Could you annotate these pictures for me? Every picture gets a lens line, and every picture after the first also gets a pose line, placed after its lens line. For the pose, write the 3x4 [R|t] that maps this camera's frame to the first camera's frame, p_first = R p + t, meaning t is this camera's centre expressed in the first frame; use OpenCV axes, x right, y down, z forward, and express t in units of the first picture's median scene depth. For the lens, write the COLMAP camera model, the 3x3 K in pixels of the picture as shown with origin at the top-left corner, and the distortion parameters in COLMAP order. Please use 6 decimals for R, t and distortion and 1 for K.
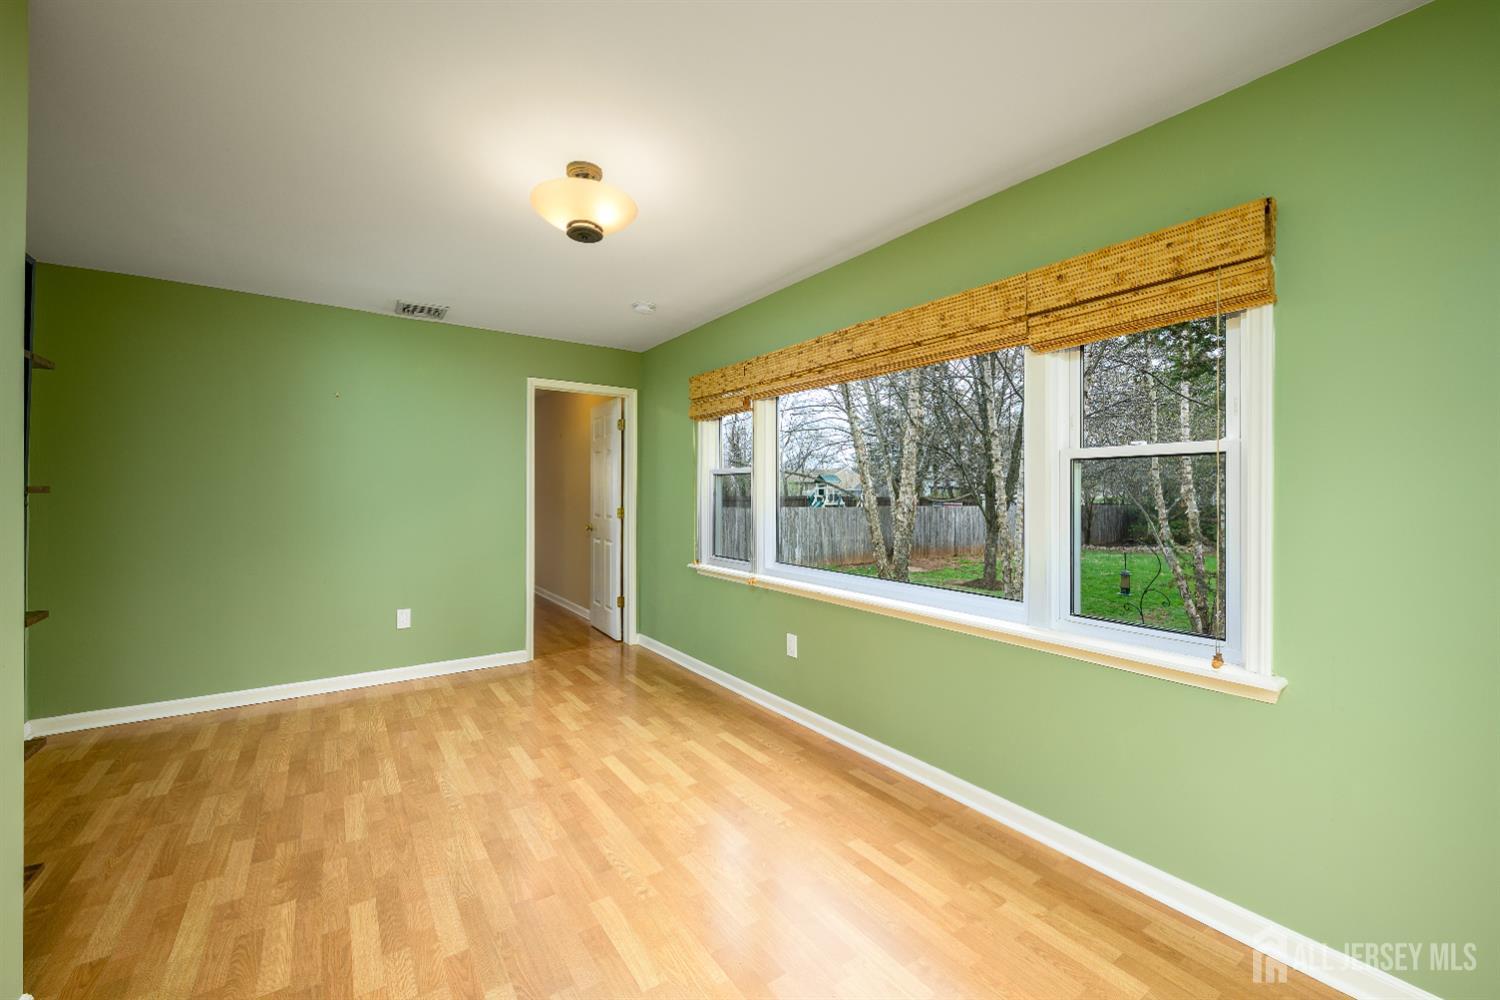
lens RADIAL K [[604.2, 0, 748.1], [0, 604.2, 491.0], [0, 0, 1]] dist [-0.000289, -0.000187]
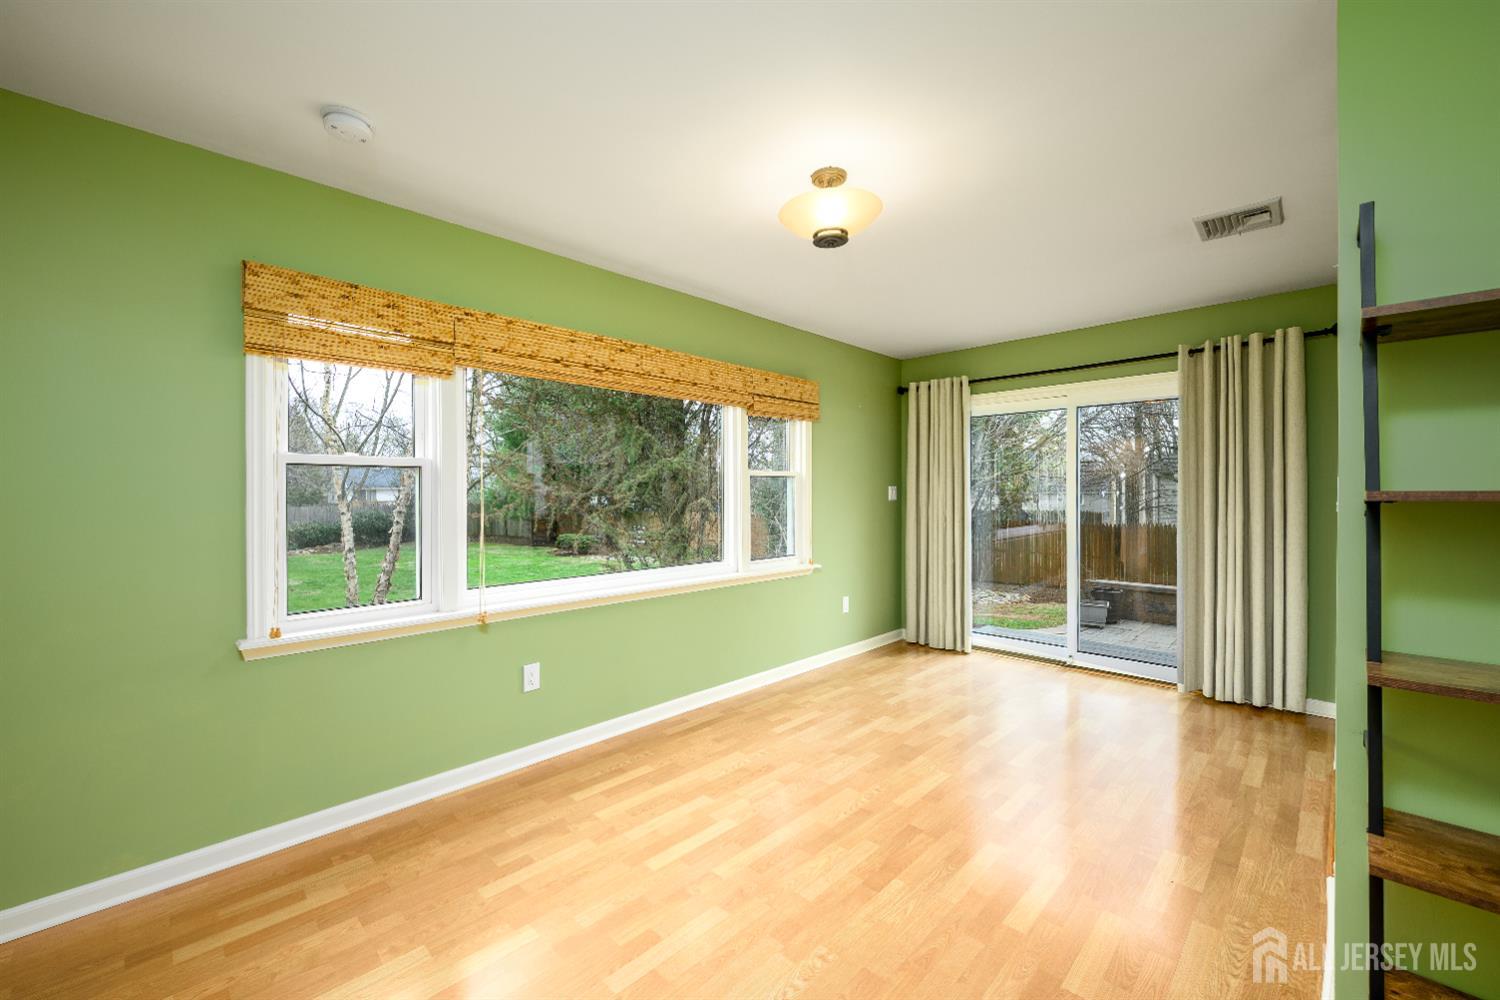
lens RADIAL K [[600.1, 0, 750.1], [0, 600.1, 493.1], [0, 0, 1]] dist [0.000889, 0.000253]
pose [[-0.190244, 0.001316, 0.981736, -1.057157], [0.001563, 0.999998, -0.001038, 0.002101], [-0.981736, 0.001337, -0.190246, 1.129998]]
